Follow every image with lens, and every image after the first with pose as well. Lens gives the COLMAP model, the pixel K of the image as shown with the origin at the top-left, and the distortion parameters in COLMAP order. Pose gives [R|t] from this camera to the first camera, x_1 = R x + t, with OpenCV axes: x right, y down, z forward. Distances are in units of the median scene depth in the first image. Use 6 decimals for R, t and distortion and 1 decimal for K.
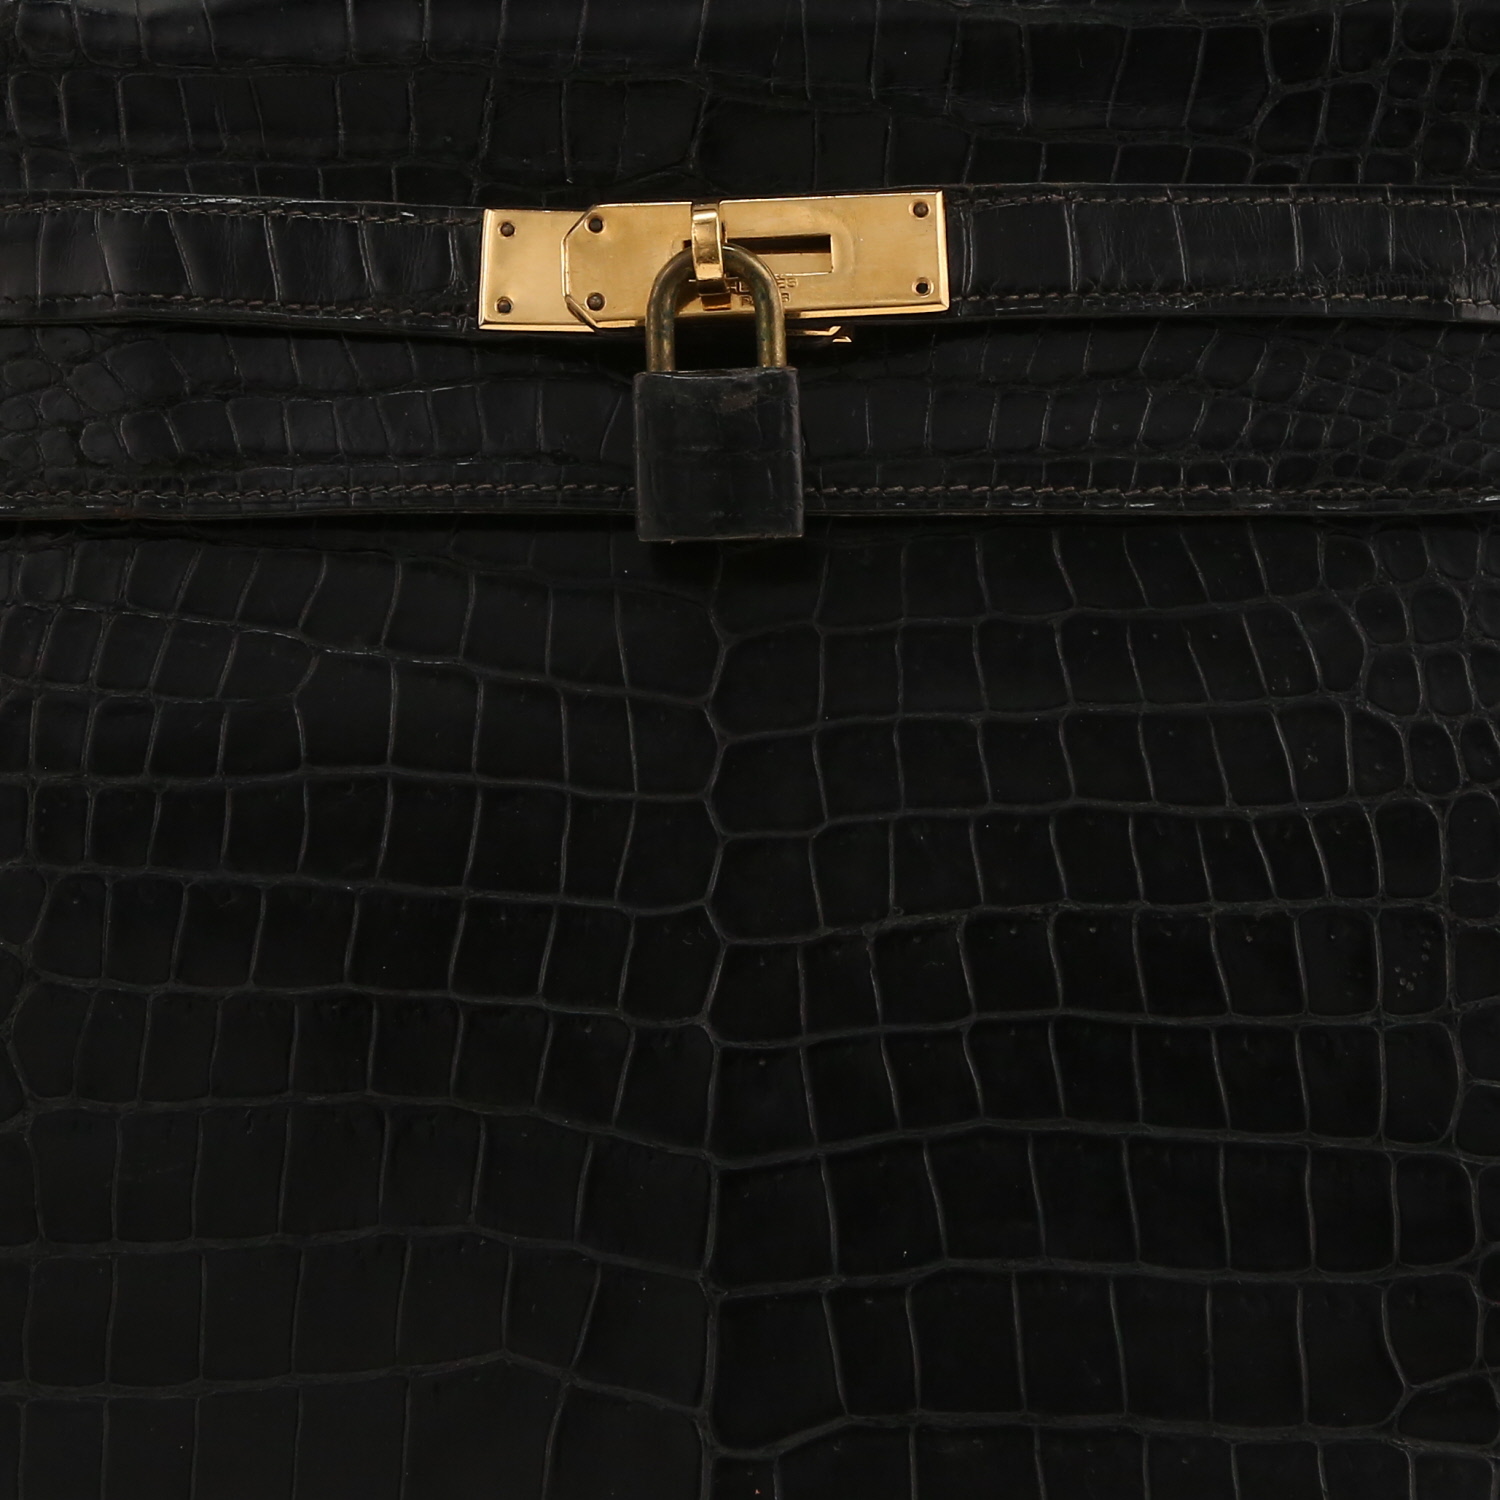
lens RADIAL K [[3694.3, 0, 660.6], [0, 3694.3, 751.2], [0, 0, 1]] dist [0.041521, -0.350432]
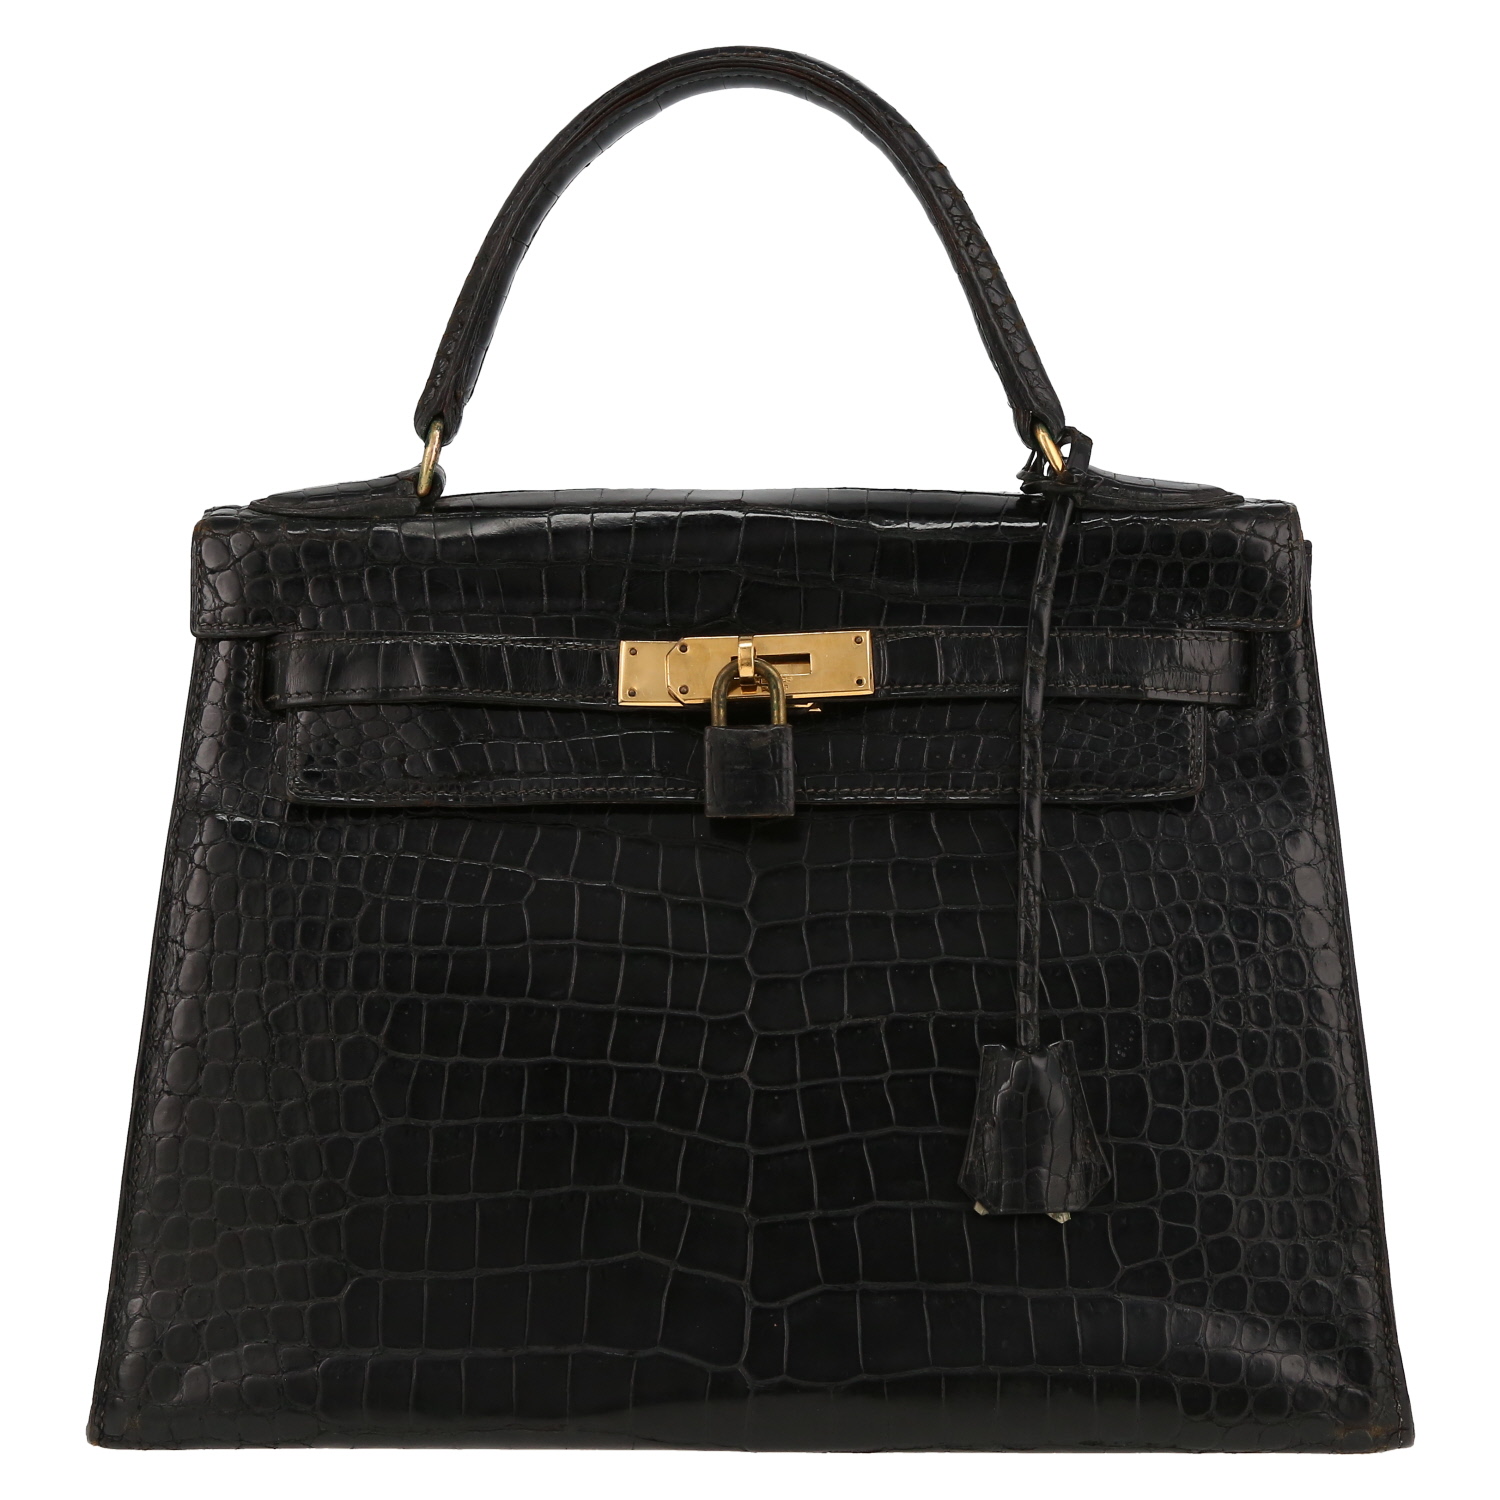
lens RADIAL K [[3694.3, 0, 660.6], [0, 3694.3, 751.2], [0, 0, 1]] dist [0.041521, -0.350432]
pose [[0.999993, -0.003611, 0.000912, -0.031631], [0.003672, 0.996746, -0.080527, 0.059461], [-0.000619, 0.080530, 0.996752, -0.860674]]
